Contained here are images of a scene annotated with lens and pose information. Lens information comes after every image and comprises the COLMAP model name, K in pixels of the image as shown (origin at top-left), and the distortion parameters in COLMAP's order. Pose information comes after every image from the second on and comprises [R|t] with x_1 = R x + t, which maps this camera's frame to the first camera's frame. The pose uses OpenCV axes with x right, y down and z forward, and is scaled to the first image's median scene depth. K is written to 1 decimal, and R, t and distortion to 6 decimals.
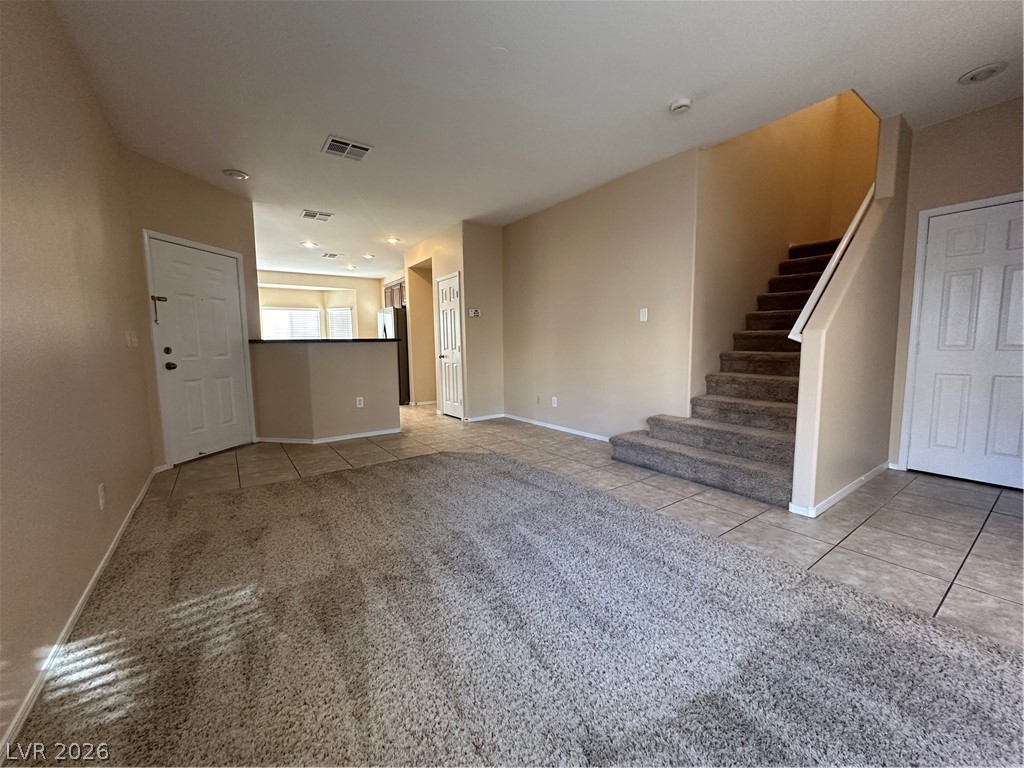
lens RADIAL K [[404.7, 0, 512.3], [0, 404.7, 385.2], [0, 0, 1]] dist [-0.005833, 0.001304]
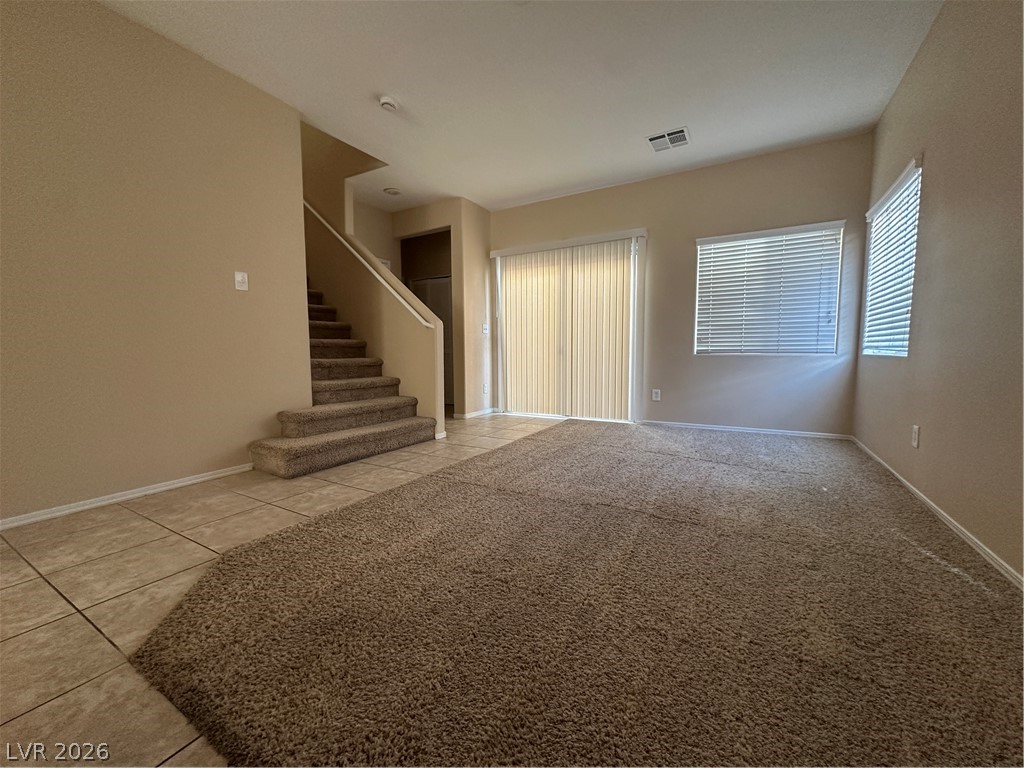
lens RADIAL K [[404.7, 0, 513.1], [0, 404.7, 385.4], [0, 0, 1]] dist [-0.005833, 0.001304]
pose [[-0.416709, -0.063874, 0.906793, -0.610432], [0.097579, 0.988622, 0.114479, -0.028805], [-0.903788, 0.136188, -0.405735, 0.999118]]
